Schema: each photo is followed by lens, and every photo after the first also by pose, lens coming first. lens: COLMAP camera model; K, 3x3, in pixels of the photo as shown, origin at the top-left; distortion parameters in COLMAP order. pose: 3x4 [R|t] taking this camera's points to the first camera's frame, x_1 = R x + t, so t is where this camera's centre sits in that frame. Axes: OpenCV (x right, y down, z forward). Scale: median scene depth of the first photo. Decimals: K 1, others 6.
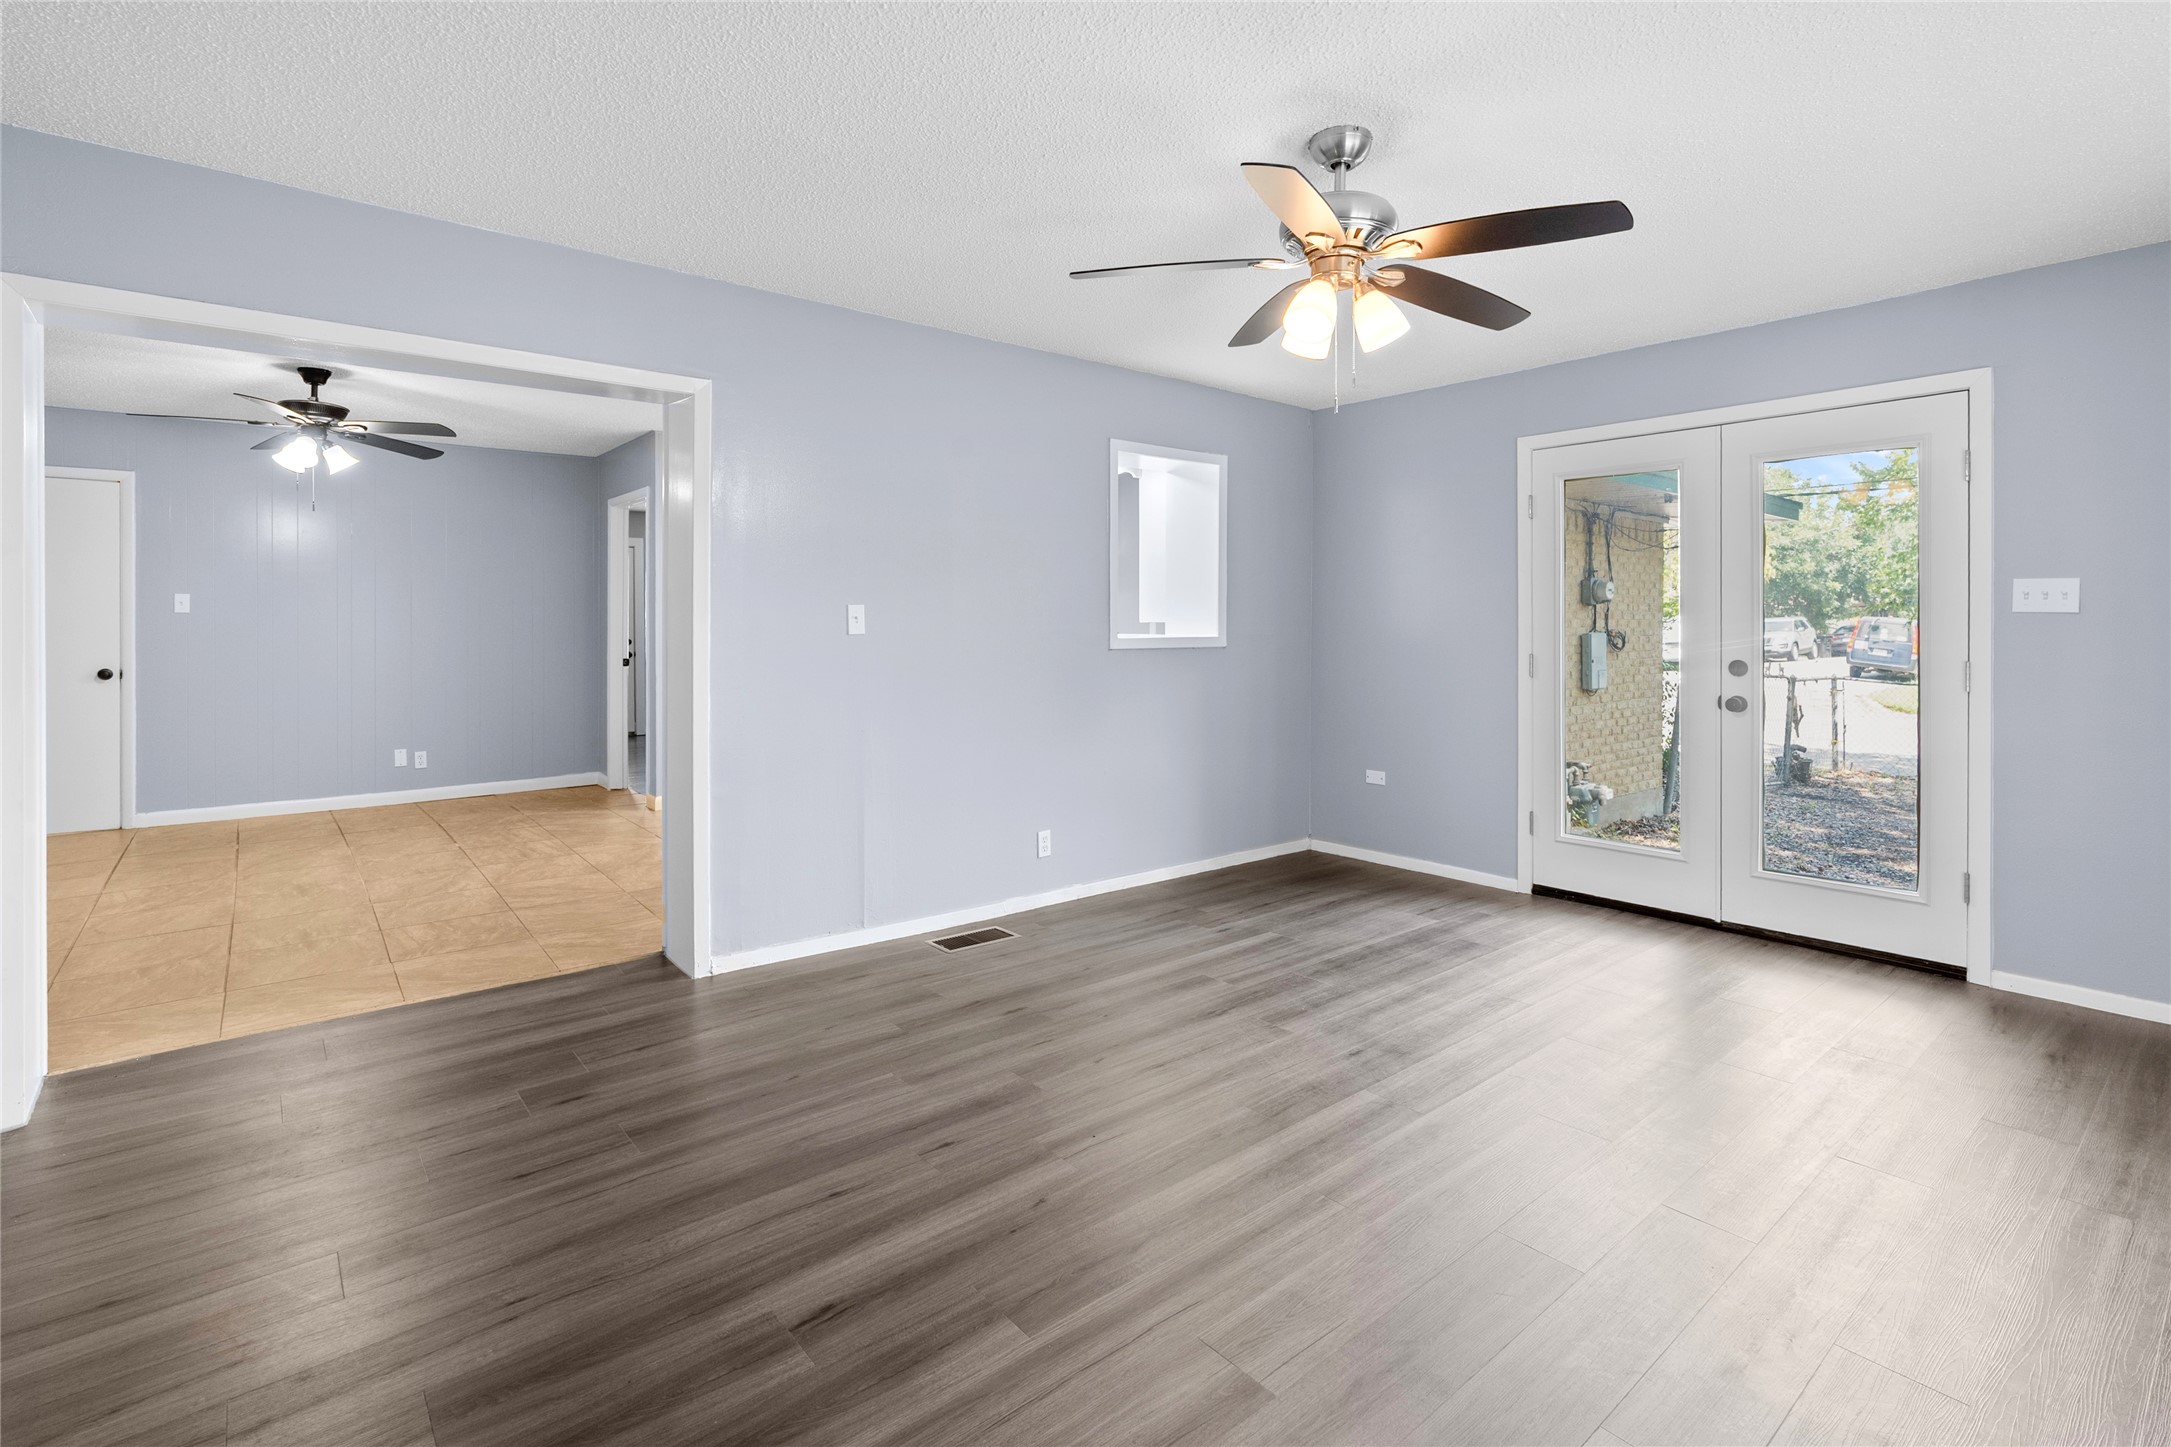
lens RADIAL K [[1012.7, 0, 1049.7], [0, 1012.7, 711.7], [0, 0, 1]] dist [-0.009904, 0.002278]
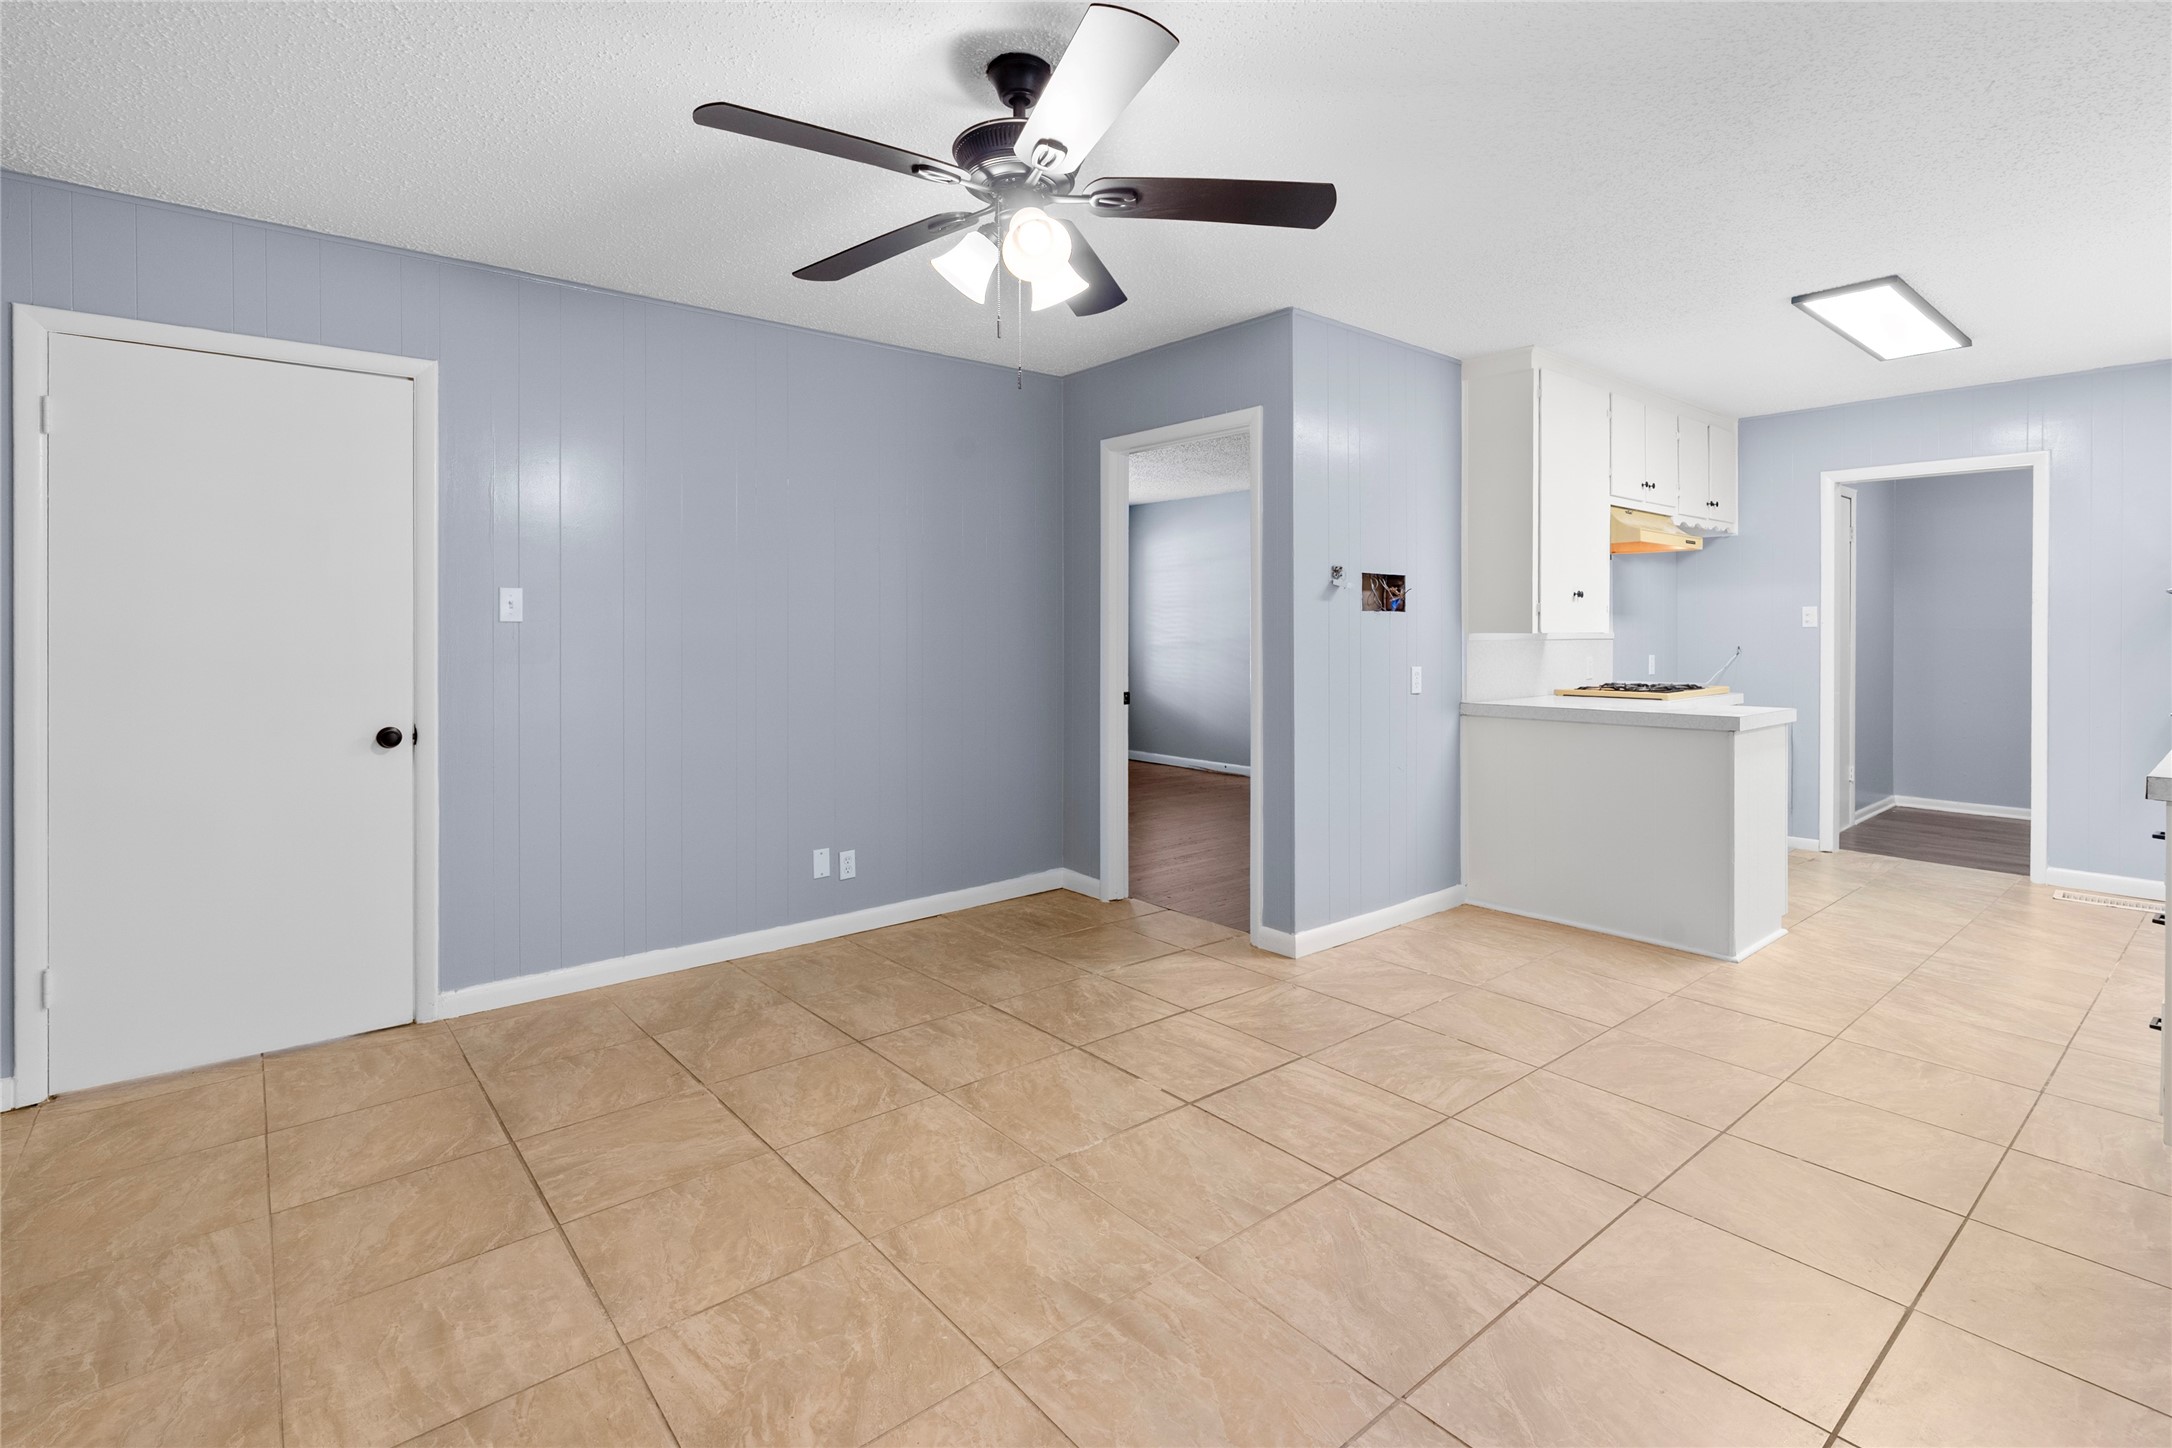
lens RADIAL K [[1013.2, 0, 1085.7], [0, 1013.2, 719.3], [0, 0, 1]] dist [-0.009904, 0.002278]
pose [[0.999959, -0.000054, 0.009087, -0.515908], [0.000075, 0.999998, -0.002230, -0.040787], [-0.009087, 0.002231, 0.999956, 0.414483]]
